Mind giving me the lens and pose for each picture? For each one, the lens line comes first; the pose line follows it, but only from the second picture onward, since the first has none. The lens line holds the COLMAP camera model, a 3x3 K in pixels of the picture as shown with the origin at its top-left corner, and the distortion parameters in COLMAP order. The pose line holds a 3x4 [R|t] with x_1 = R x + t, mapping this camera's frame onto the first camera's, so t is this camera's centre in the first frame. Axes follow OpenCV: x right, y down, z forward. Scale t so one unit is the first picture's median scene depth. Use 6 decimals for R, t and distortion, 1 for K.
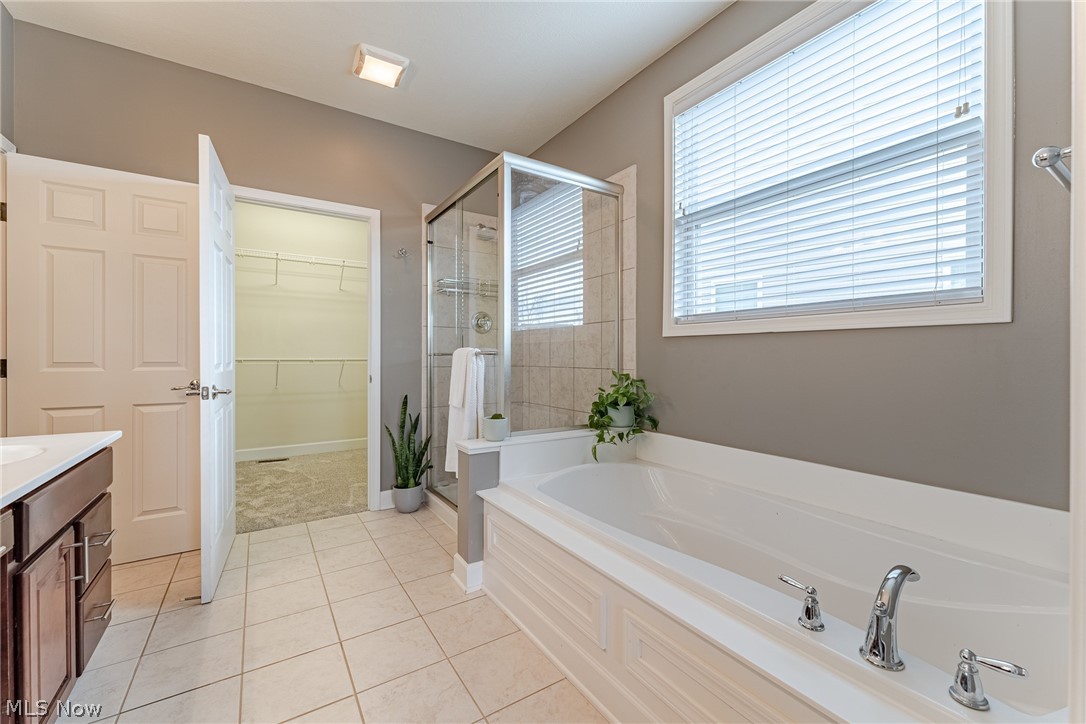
lens RADIAL K [[444.6, 0, 533.2], [0, 444.6, 362.2], [0, 0, 1]] dist [-0.016582, 0.000466]
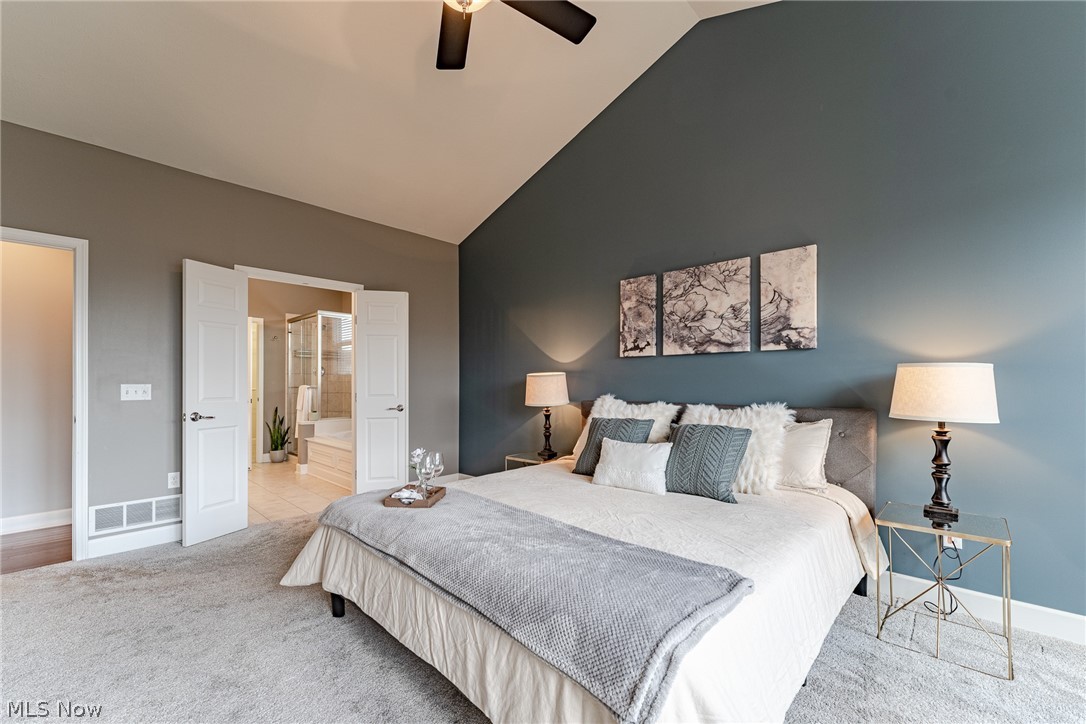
lens RADIAL K [[444.6, 0, 533.2], [0, 444.6, 362.2], [0, 0, 1]] dist [-0.016582, 0.000466]
pose [[0.969829, -0.008218, 0.243647, 0.387974], [0.018855, 0.998967, -0.041357, -0.028680], [-0.243055, 0.044703, 0.968982, -1.351633]]
